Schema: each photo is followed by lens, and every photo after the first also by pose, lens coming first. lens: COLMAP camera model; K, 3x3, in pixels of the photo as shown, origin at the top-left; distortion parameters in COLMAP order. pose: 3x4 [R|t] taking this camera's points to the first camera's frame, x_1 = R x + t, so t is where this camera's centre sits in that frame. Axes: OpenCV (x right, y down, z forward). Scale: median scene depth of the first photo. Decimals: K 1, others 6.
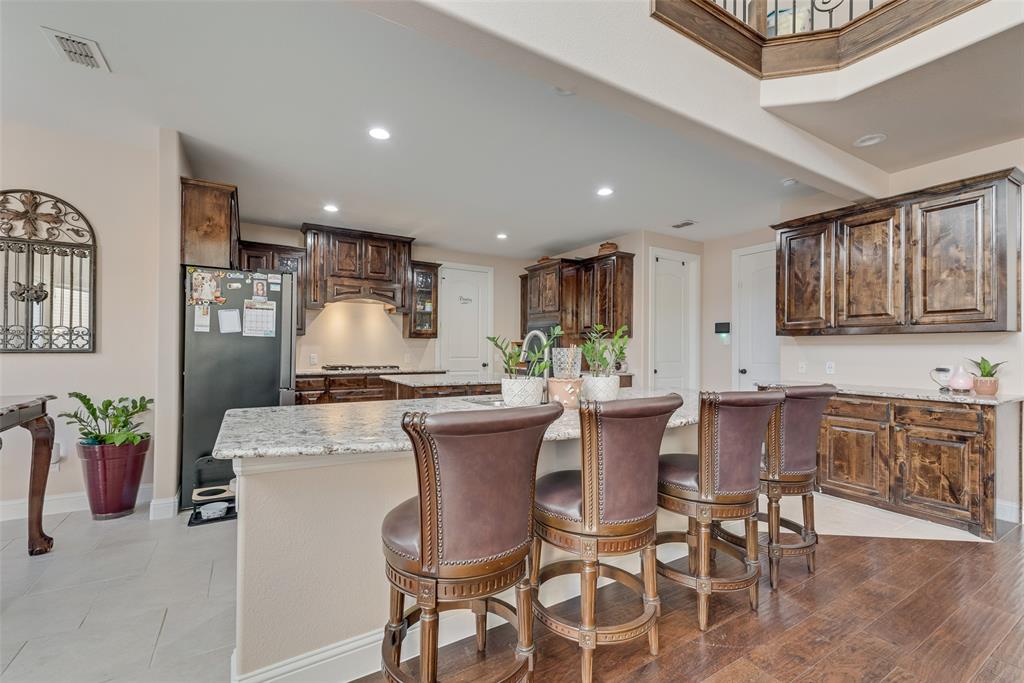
lens RADIAL K [[430.5, 0, 517.3], [0, 430.5, 343.7], [0, 0, 1]] dist [-0.001907, -0.000089]
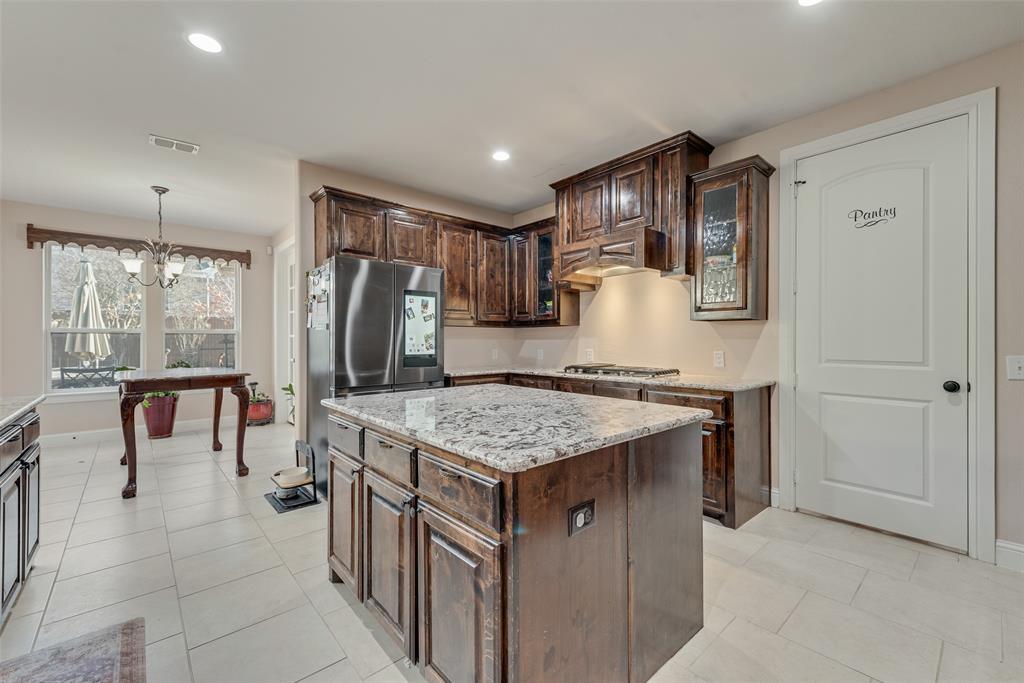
lens RADIAL K [[430.5, 0, 539.4], [0, 430.5, 340.8], [0, 0, 1]] dist [-0.001907, -0.000089]
pose [[0.196967, -0.014079, -0.980309, 0.232858], [0.007730, 0.999888, -0.012807, 0.017018], [0.980380, -0.005055, 0.197054, 0.730122]]
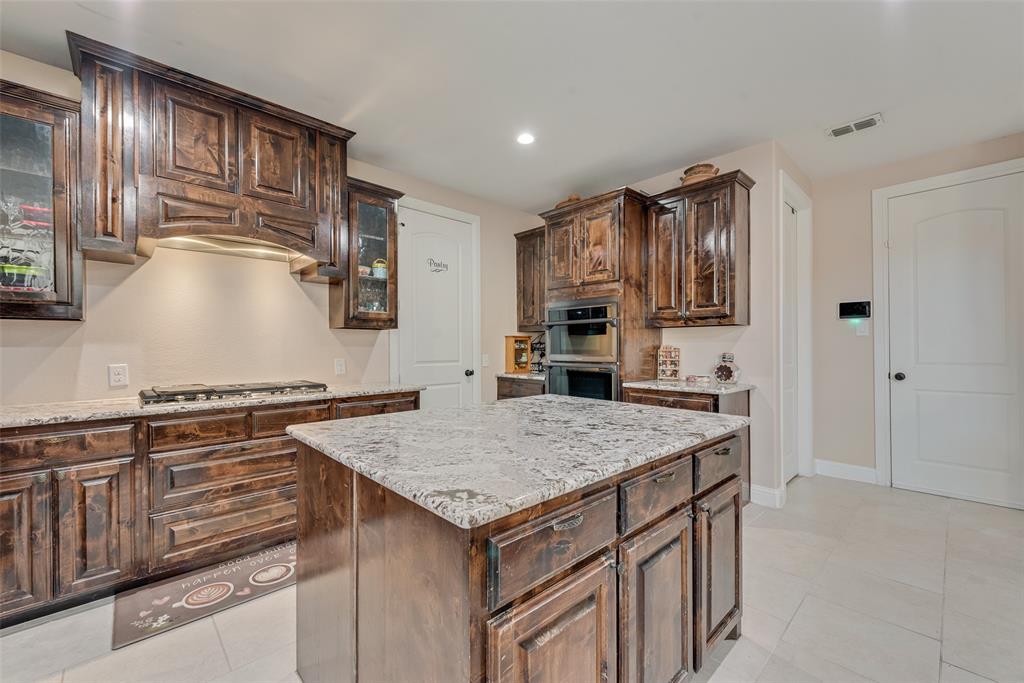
lens RADIAL K [[403.3, 0, 506.8], [0, 403.3, 346.3], [0, 0, 1]] dist [-0.000583, 0.000349]
pose [[0.979858, -0.012314, 0.199317, -0.163446], [0.010624, 0.999898, 0.009544, 0.006361], [-0.199414, -0.007234, 0.979889, 0.506480]]
